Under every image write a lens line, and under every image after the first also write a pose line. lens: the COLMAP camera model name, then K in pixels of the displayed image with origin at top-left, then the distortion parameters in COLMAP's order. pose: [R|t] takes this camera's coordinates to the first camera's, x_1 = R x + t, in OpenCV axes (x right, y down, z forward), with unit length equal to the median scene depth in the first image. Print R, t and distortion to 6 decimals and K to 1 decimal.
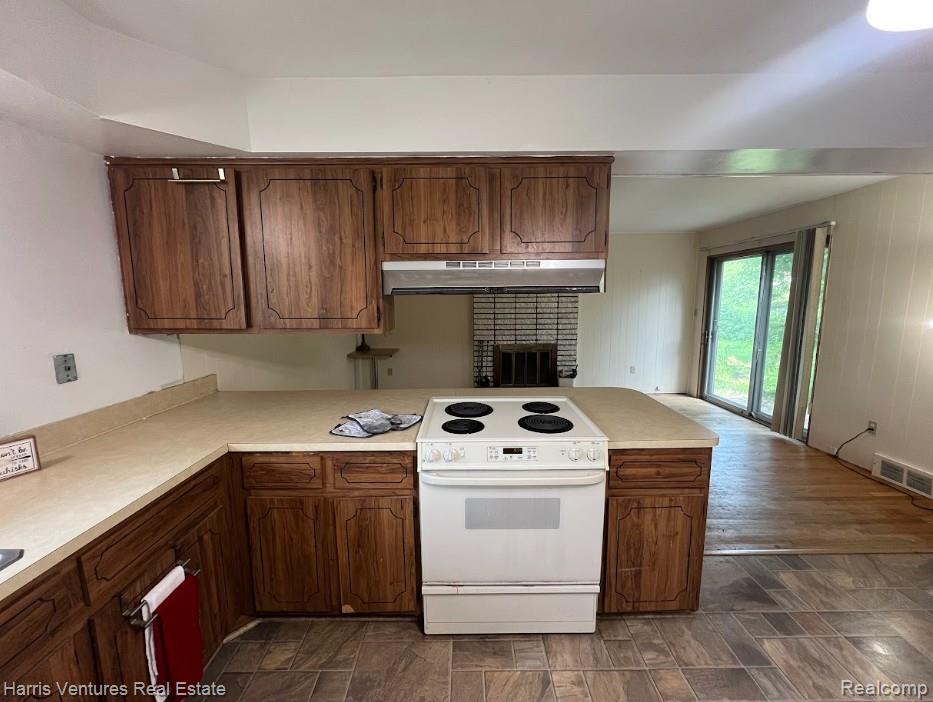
lens RADIAL K [[374.4, 0, 465.7], [0, 374.4, 350.8], [0, 0, 1]] dist [-0.003697, 0.000472]
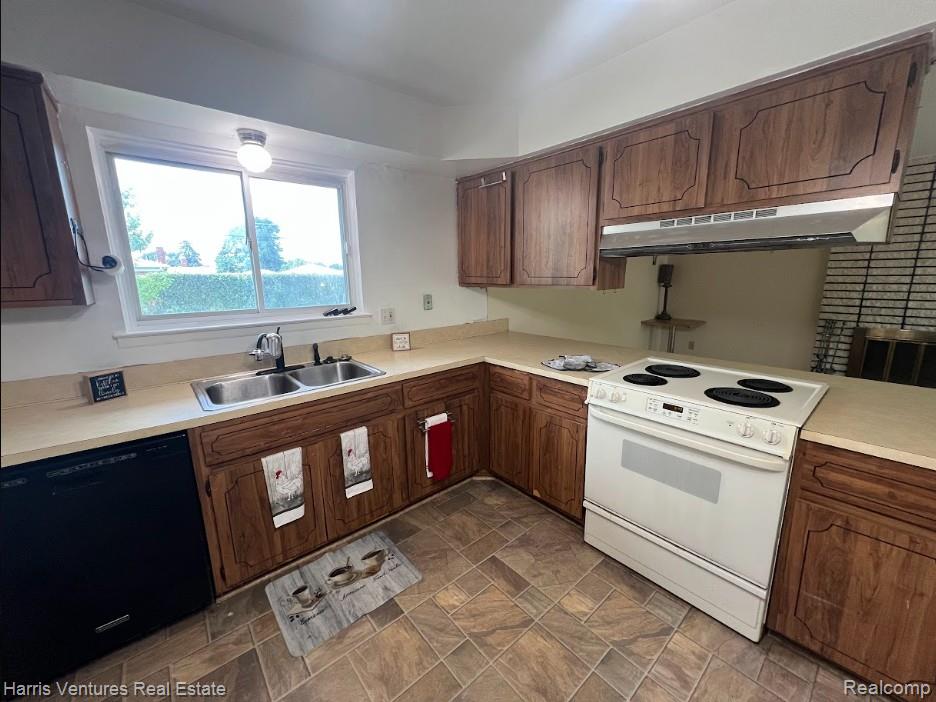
lens RADIAL K [[373.2, 0, 468.1], [0, 373.2, 351.4], [0, 0, 1]] dist [-0.005461, 0.001310]
pose [[0.646977, 0.151261, -0.747356, 0.445211], [-0.093446, 0.988467, 0.119166, 0.043657], [0.756762, -0.007260, 0.653650, -0.065633]]
